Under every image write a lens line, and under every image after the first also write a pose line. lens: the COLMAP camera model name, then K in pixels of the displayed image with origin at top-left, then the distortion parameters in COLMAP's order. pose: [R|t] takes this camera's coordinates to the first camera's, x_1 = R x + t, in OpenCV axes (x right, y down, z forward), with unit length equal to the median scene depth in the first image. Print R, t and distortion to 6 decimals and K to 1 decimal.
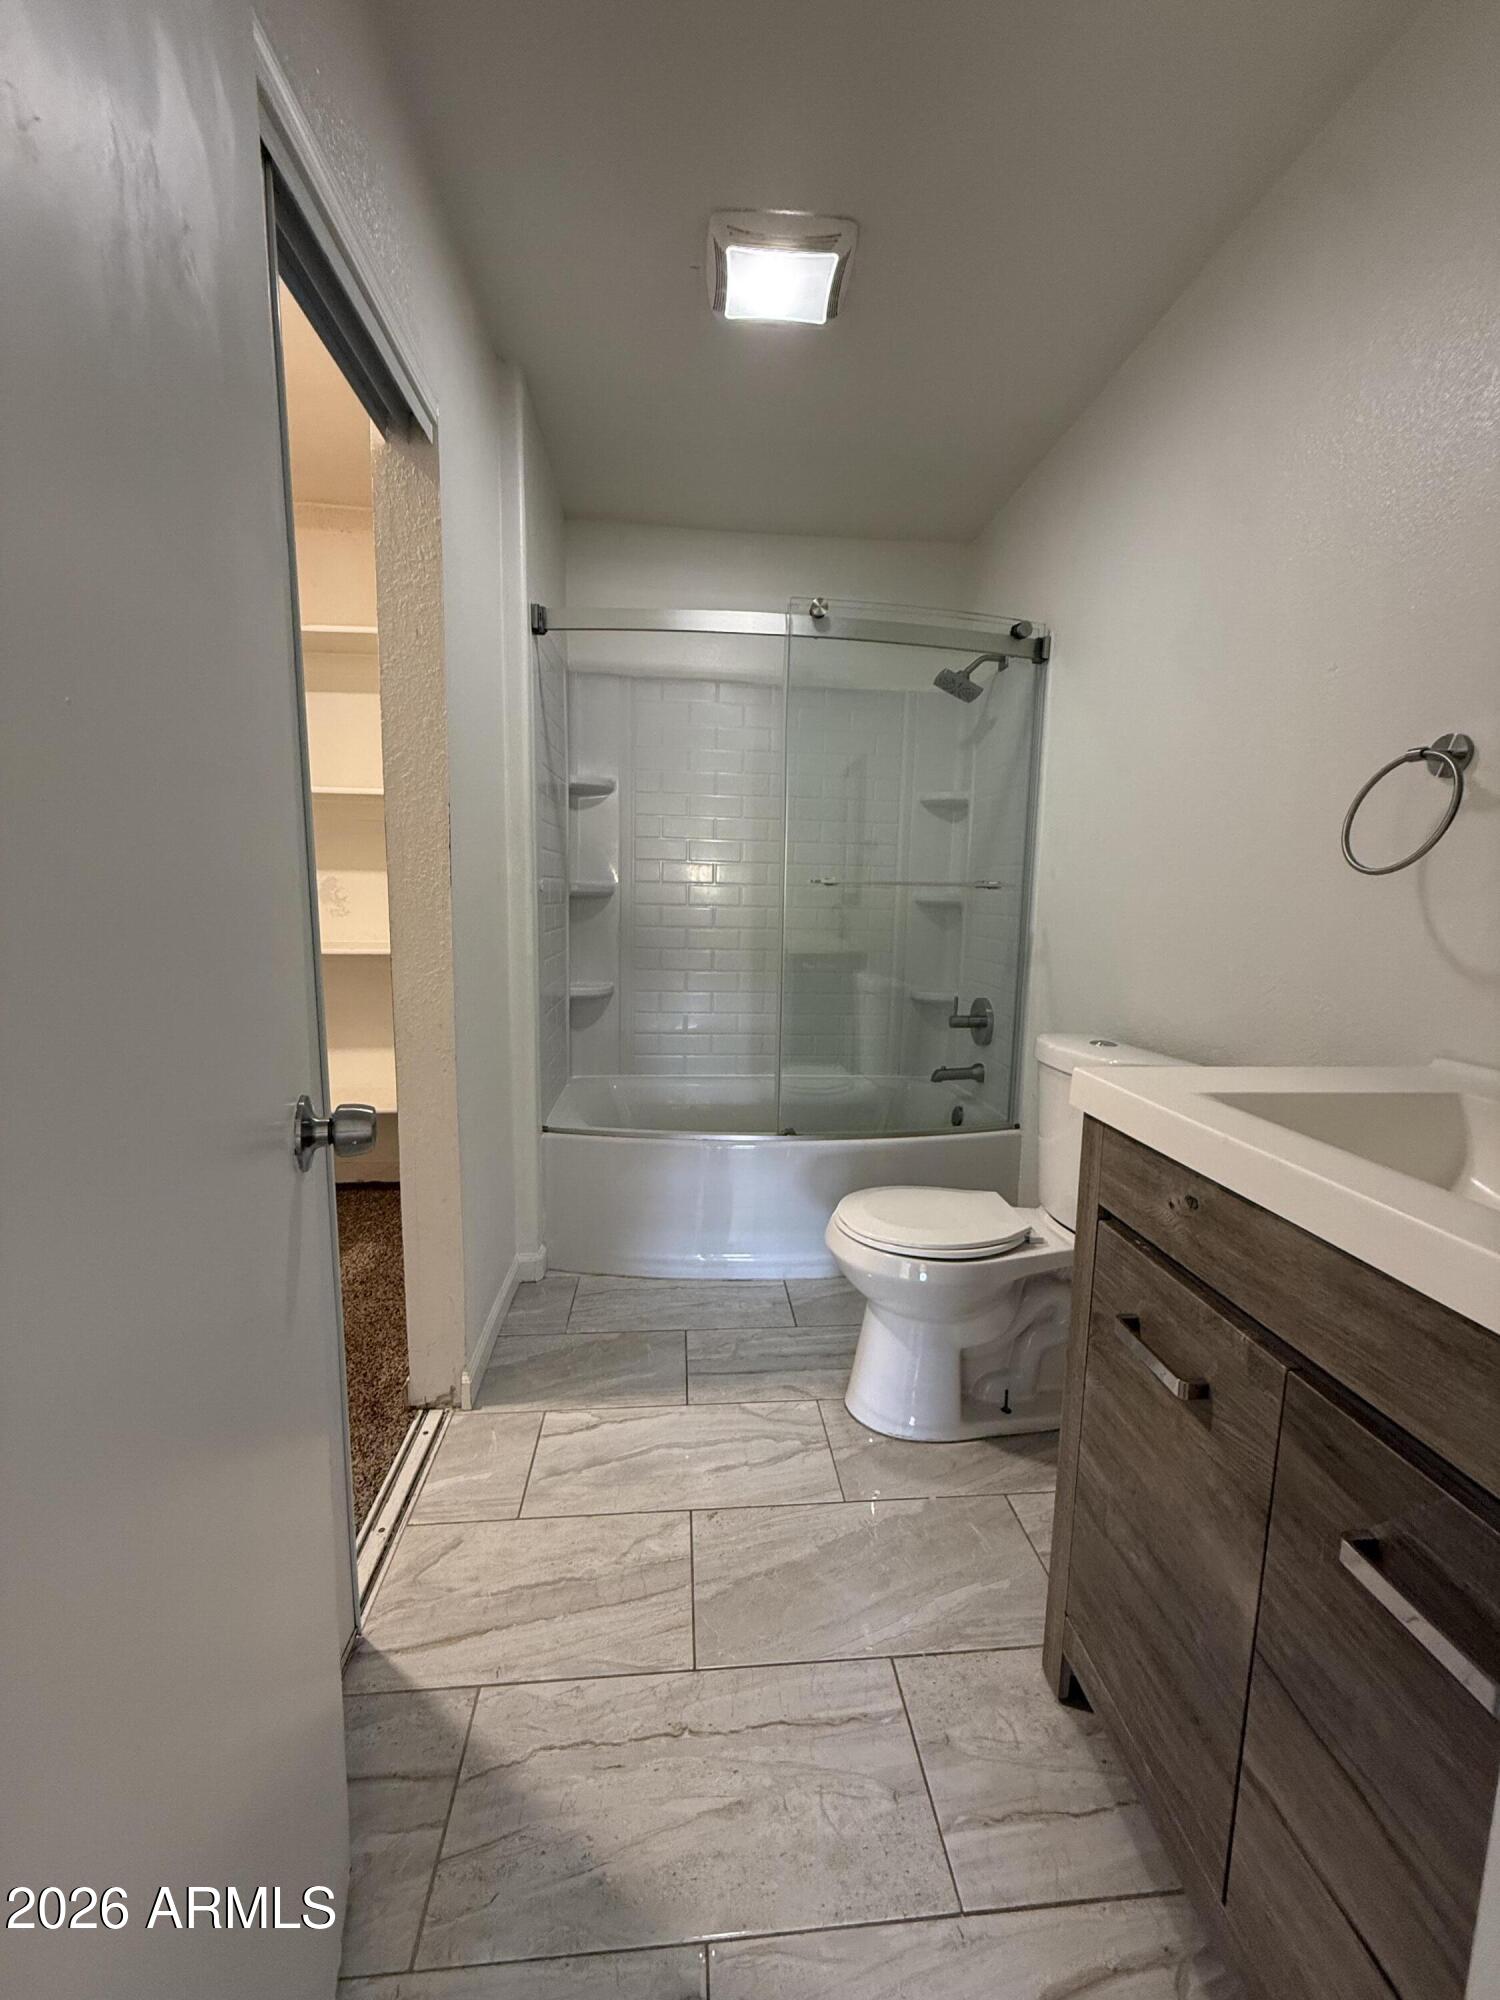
lens RADIAL K [[795.3, 0, 751.1], [0, 795.3, 996.3], [0, 0, 1]] dist [0.000156, -0.000101]
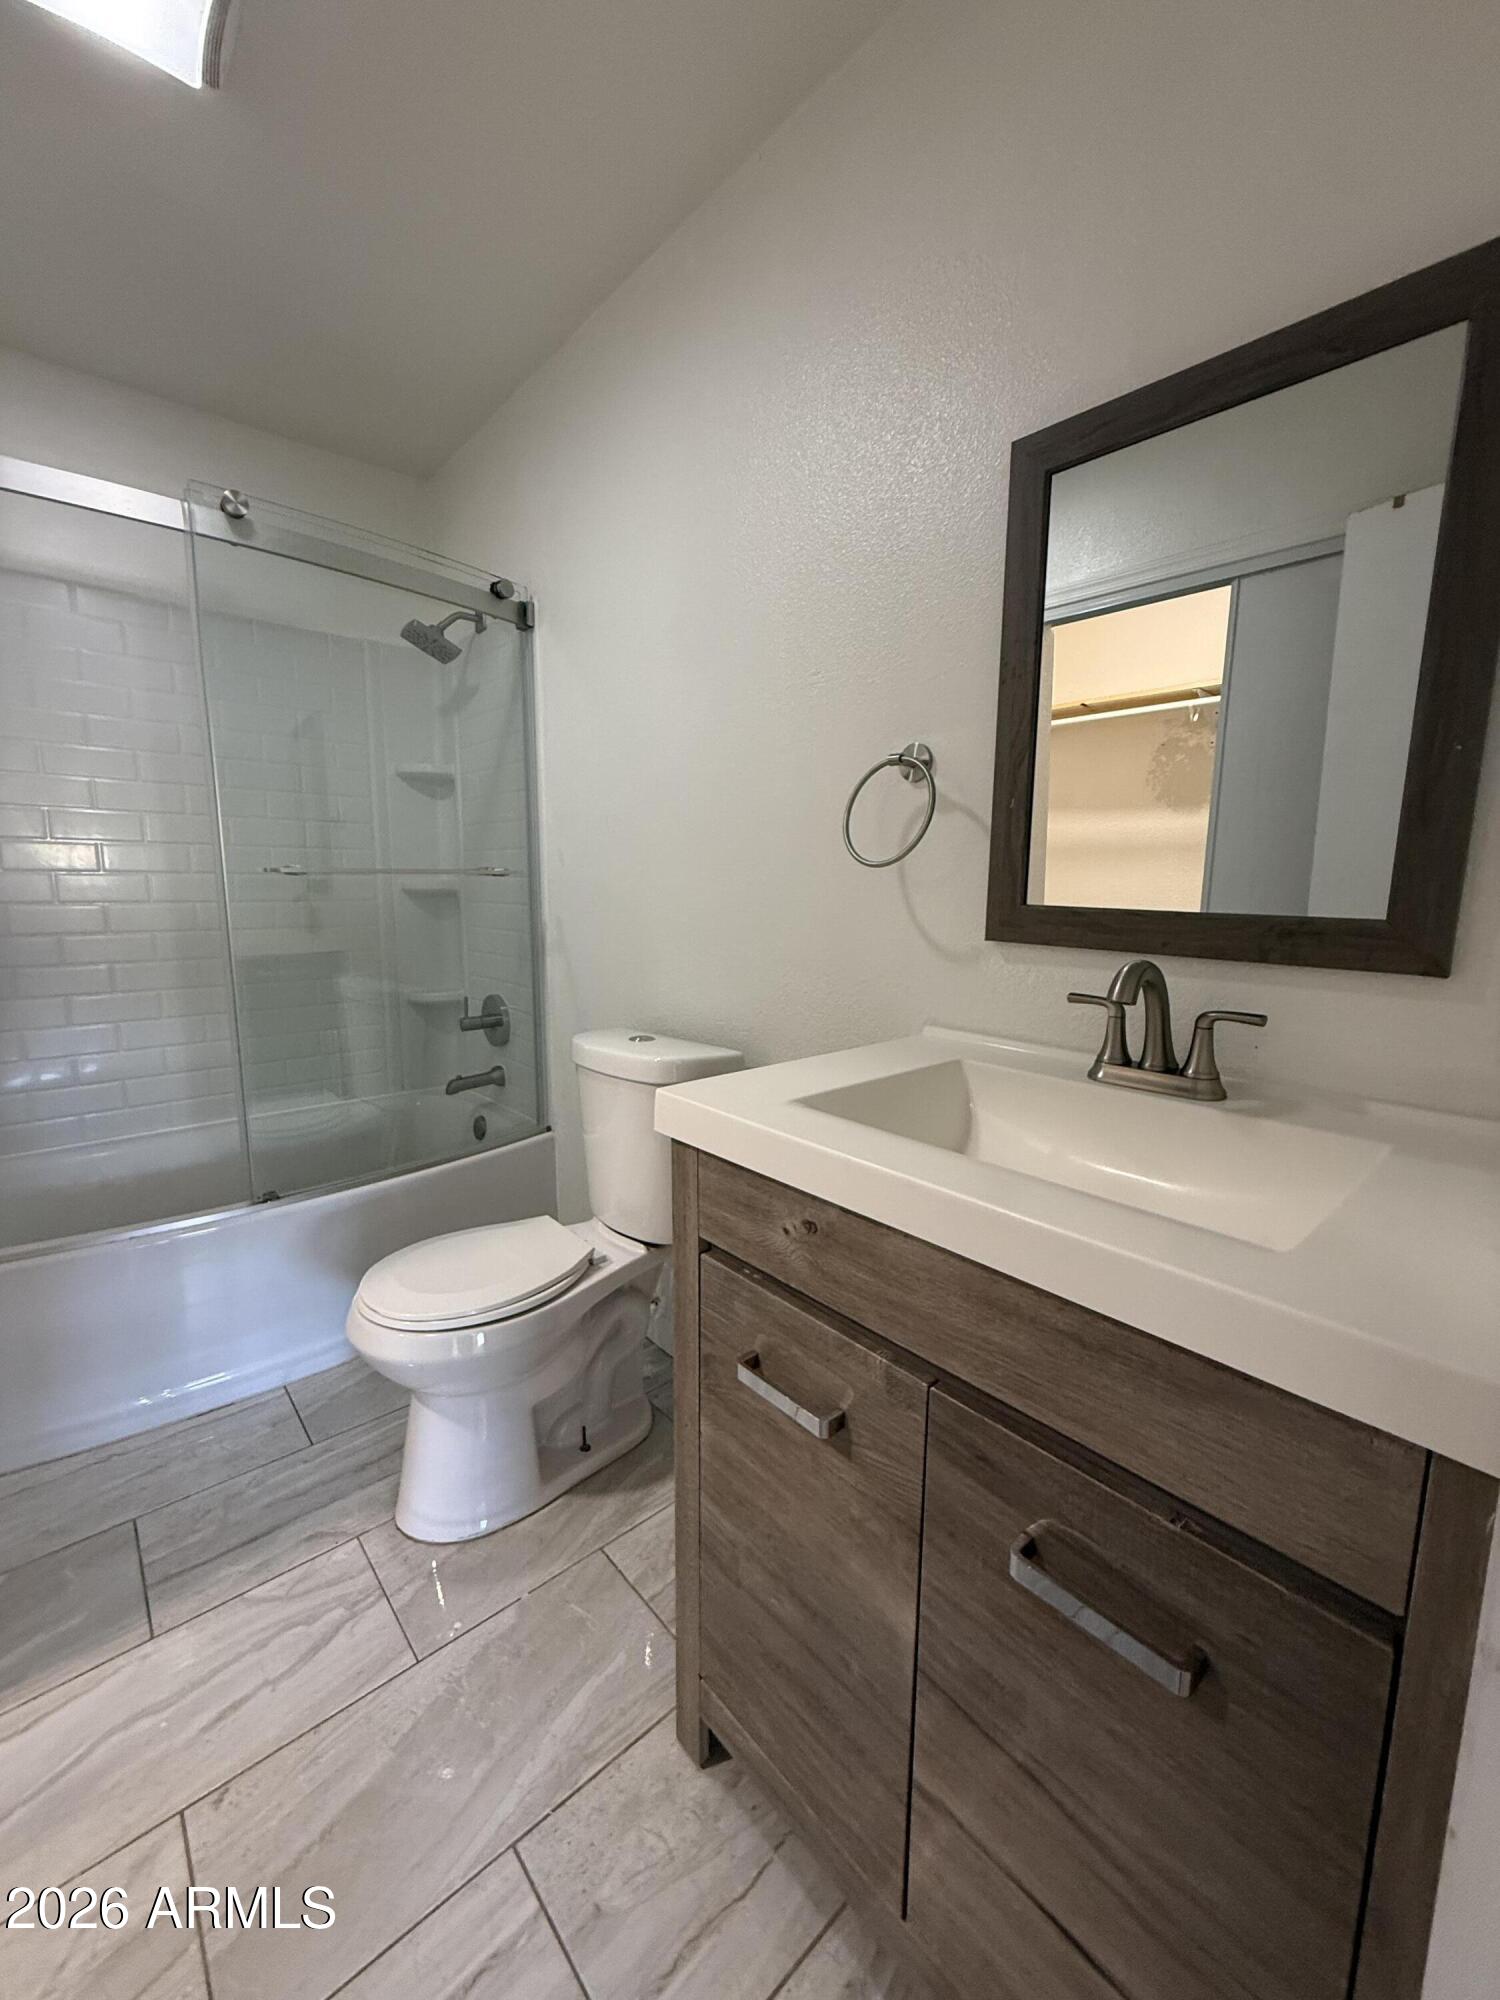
lens RADIAL K [[795.3, 0, 751.1], [0, 795.3, 996.3], [0, 0, 1]] dist [0.000156, -0.000101]
pose [[0.805156, -0.101177, 0.584369, -0.011664], [0.085952, 0.994845, 0.053820, -0.040609], [-0.586801, 0.006894, 0.809702, 0.175124]]
